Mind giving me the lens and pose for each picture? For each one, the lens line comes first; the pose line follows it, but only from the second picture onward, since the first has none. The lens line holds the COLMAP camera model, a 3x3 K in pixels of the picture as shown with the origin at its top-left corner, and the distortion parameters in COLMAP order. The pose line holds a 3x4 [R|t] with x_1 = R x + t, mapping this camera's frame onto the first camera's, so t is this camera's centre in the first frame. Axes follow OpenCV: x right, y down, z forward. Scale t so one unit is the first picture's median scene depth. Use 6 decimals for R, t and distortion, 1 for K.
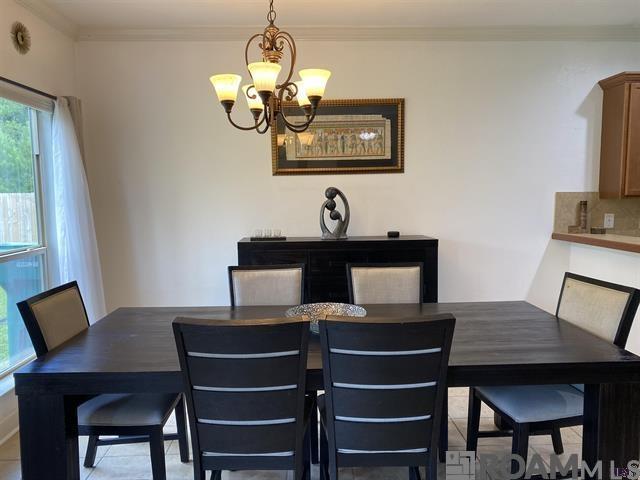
lens RADIAL K [[485.3, 0, 309.1], [0, 485.3, 242.8], [0, 0, 1]] dist [0.012571, -0.015771]
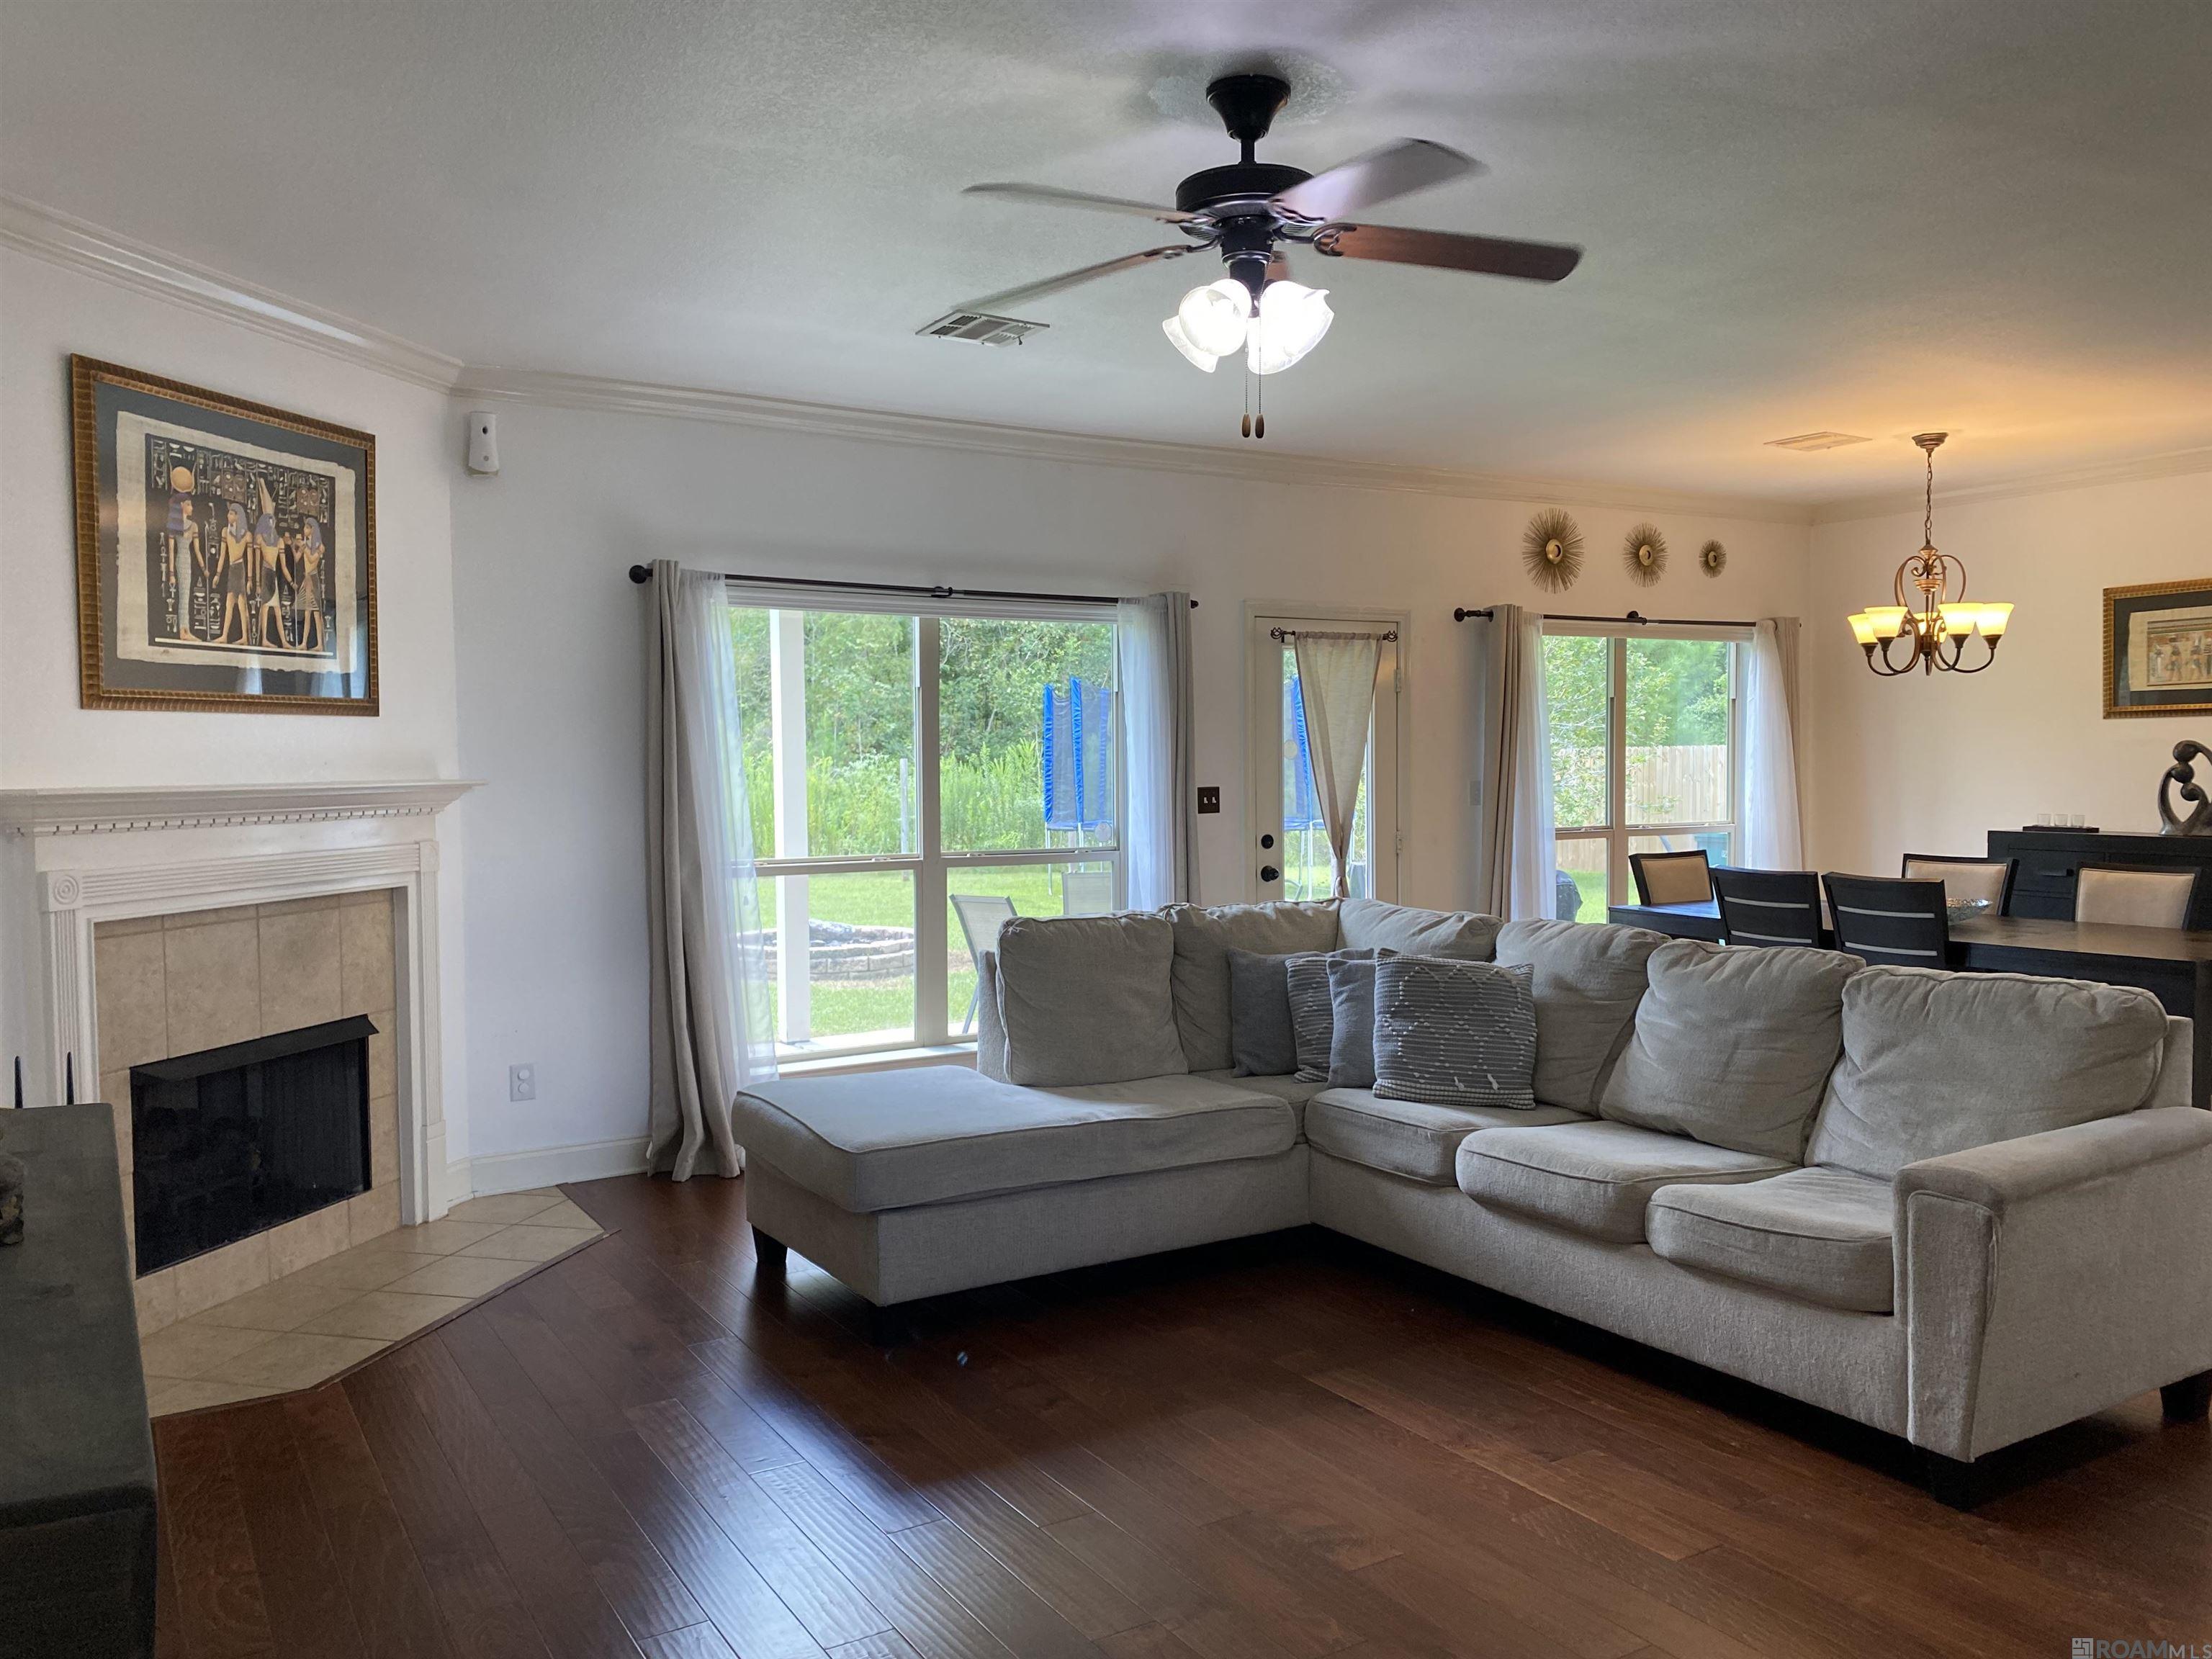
lens RADIAL K [[1677.3, 0, 1123.6], [0, 1677.3, 835.4], [0, 0, 1]] dist [0.012571, -0.015771]
pose [[0.518316, 0.047653, -0.853860, 1.006469], [-0.067950, 0.997584, 0.014427, 0.045146], [0.852485, 0.050543, 0.520302, -0.969572]]
